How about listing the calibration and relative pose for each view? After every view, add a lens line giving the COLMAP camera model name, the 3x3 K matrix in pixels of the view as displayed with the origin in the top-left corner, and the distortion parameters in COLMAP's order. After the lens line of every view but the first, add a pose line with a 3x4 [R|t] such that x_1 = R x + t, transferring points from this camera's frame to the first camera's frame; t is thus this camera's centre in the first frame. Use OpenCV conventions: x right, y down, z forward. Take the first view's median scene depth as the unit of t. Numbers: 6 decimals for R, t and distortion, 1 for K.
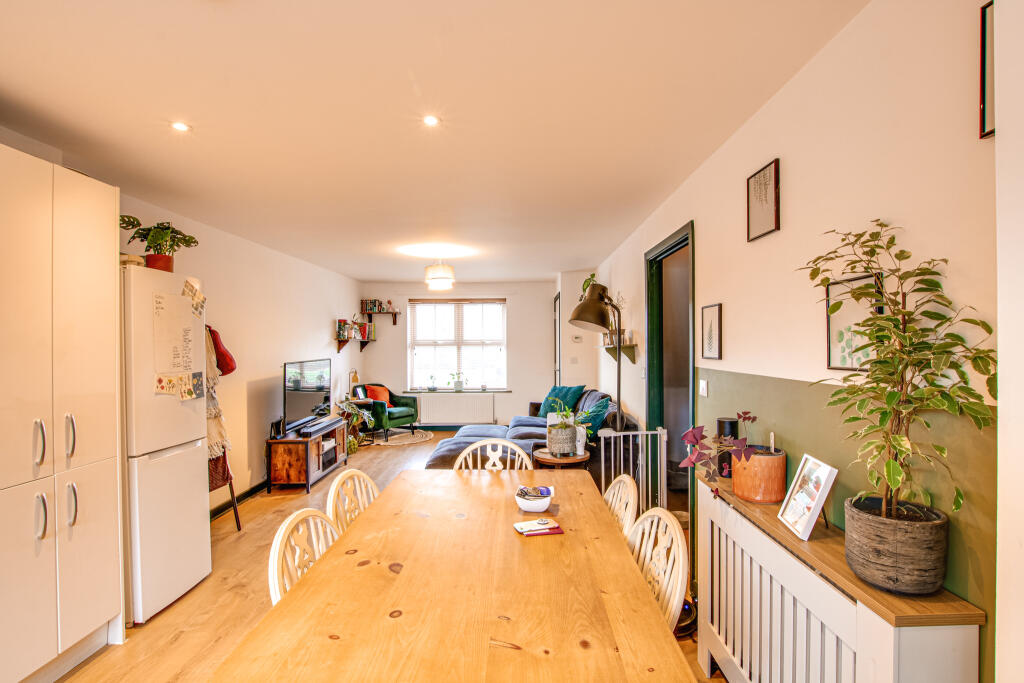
lens RADIAL K [[478.3, 0, 515.3], [0, 478.3, 343.5], [0, 0, 1]] dist [-0.022469, -0.000075]
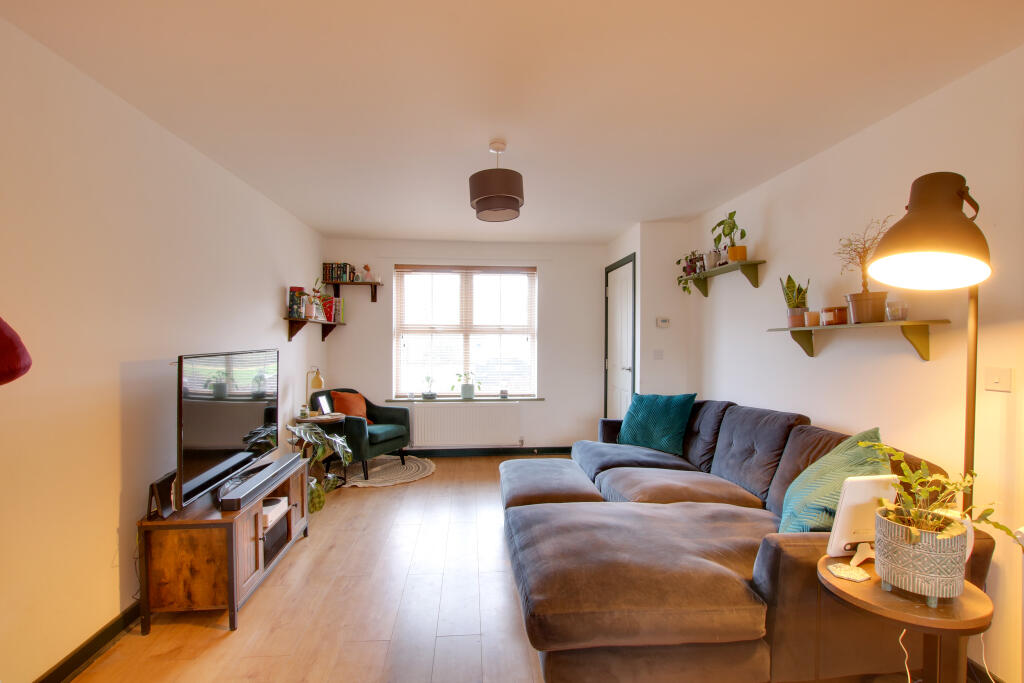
lens RADIAL K [[478.3, 0, 509.7], [0, 478.3, 340.4], [0, 0, 1]] dist [-0.022469, -0.000075]
pose [[0.995021, 0.007414, 0.099385, -0.140287], [-0.007439, 0.999972, -0.000118, 0.016259], [-0.099383, -0.000622, 0.995049, 0.337446]]
